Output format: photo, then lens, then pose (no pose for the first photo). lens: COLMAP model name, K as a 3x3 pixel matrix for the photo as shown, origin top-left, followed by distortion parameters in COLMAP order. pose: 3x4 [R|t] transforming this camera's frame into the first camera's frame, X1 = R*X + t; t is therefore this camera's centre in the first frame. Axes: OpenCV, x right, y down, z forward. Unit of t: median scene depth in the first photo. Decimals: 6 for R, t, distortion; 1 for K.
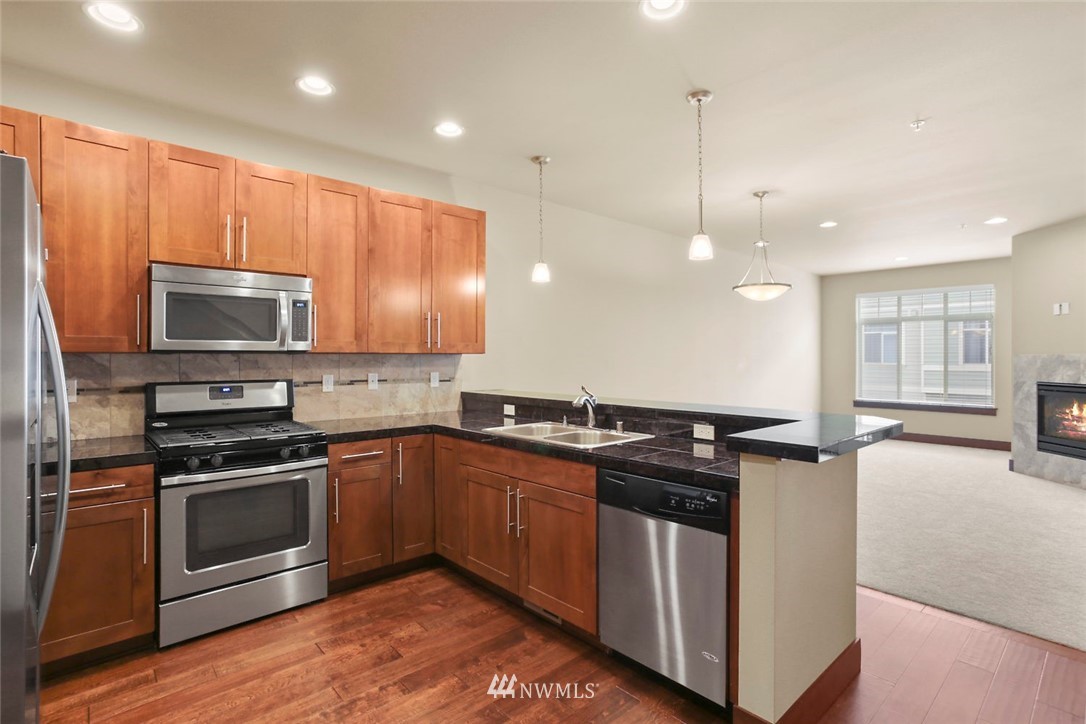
lens RADIAL K [[532.0, 0, 526.0], [0, 532.0, 358.6], [0, 0, 1]] dist [-0.024113, 0.013879]
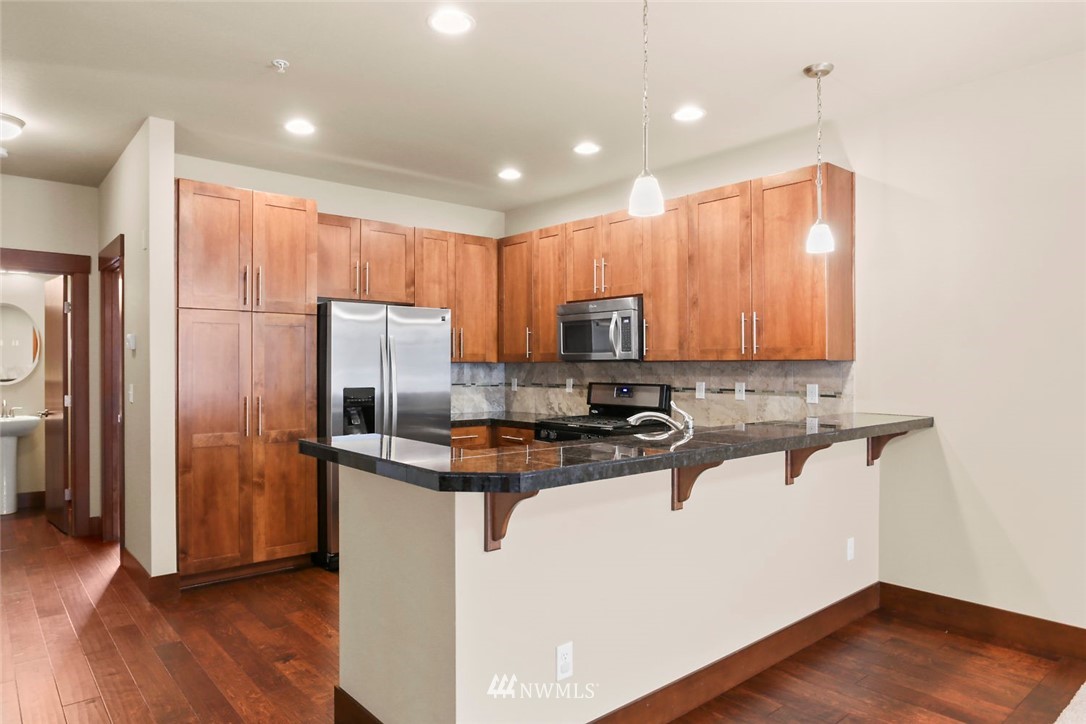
lens RADIAL K [[675.9, 0, 539.3], [0, 675.9, 370.0], [0, 0, 1]] dist [-0.008777, 0.007433]
pose [[-0.003782, 0.006433, -0.999972, 0.813726], [-0.003710, 0.999972, 0.006447, 0.000066], [0.999986, 0.003735, -0.003758, 0.600590]]
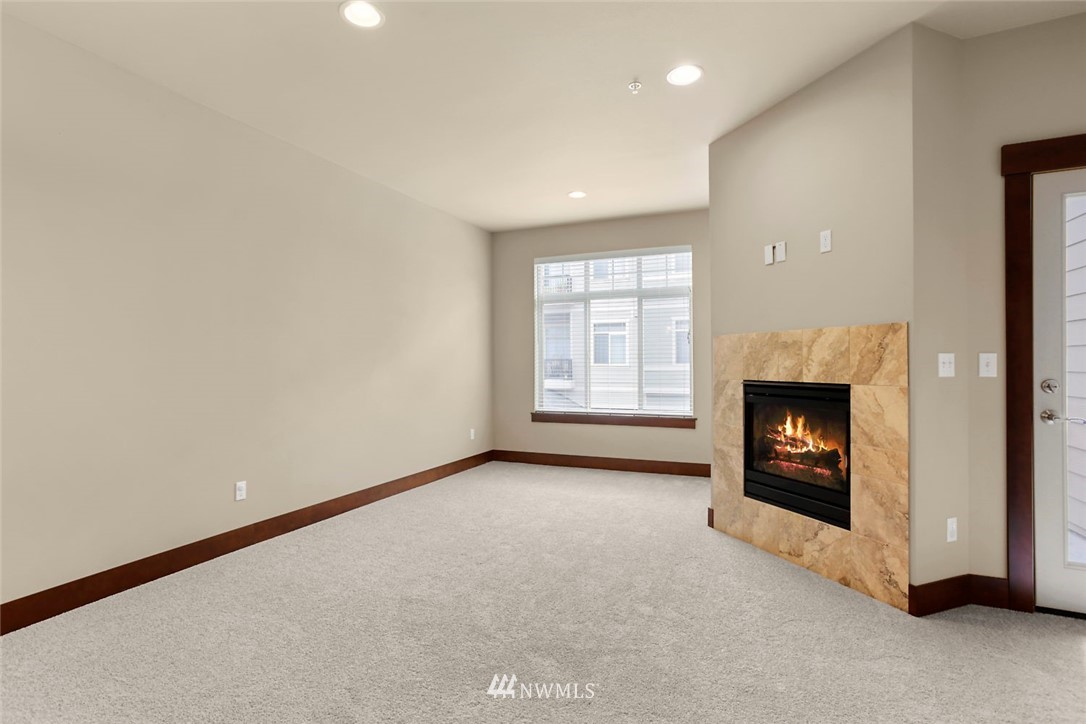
lens RADIAL K [[532.0, 0, 548.6], [0, 532.0, 359.6], [0, 0, 1]] dist [-0.024113, 0.013879]
pose [[0.902378, -0.000668, 0.430944, 0.730490], [0.004403, 0.999961, -0.007669, 0.035006], [-0.430922, 0.008818, 0.902346, 0.787477]]
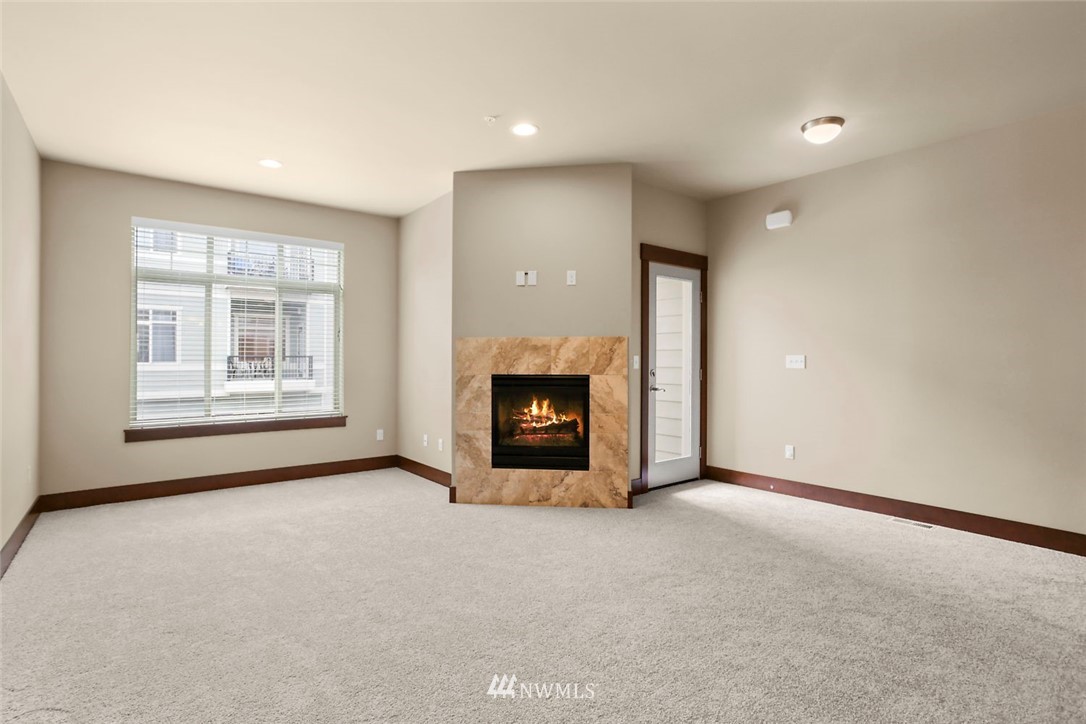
lens RADIAL K [[532.0, 0, 549.4], [0, 532.0, 359.0], [0, 0, 1]] dist [-0.024113, 0.013879]
pose [[0.064656, 0.003249, 0.997902, 0.329099], [0.003116, 0.999989, -0.003458, 0.035522], [-0.997903, 0.003333, 0.064645, 1.237656]]
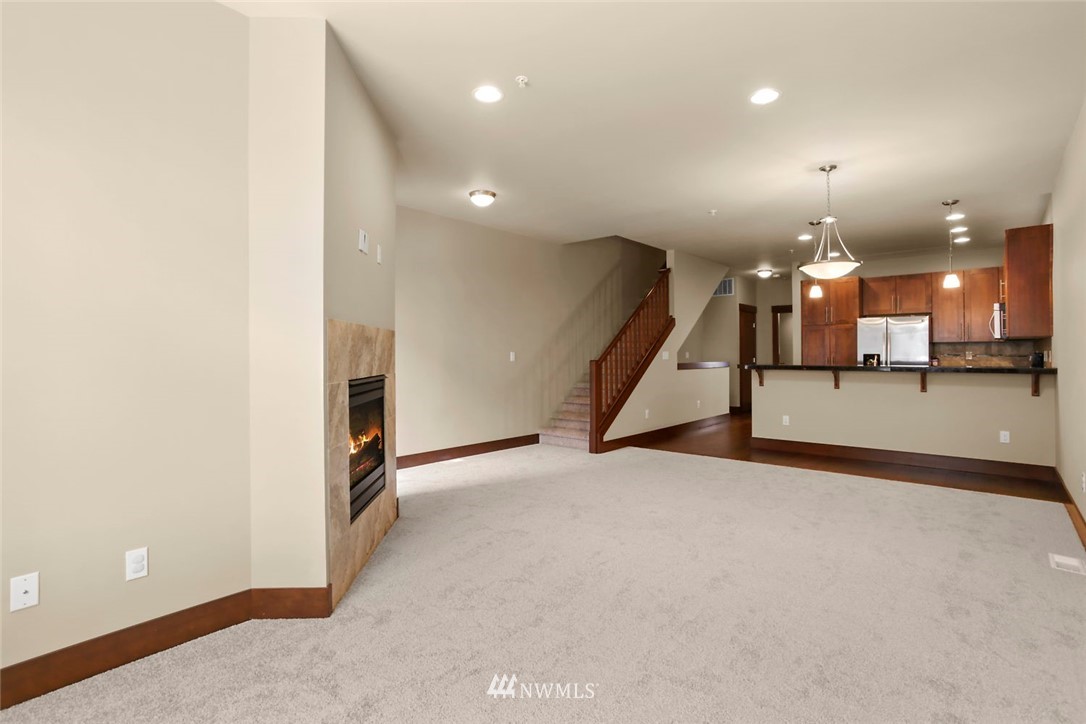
lens RADIAL K [[532.0, 0, 539.6], [0, 532.0, 358.5], [0, 0, 1]] dist [-0.024113, 0.013879]
pose [[-0.990956, 0.003315, -0.134146, 1.228867], [0.001545, 0.999910, 0.013294, 0.026239], [0.134178, 0.012967, -0.990872, 2.119004]]
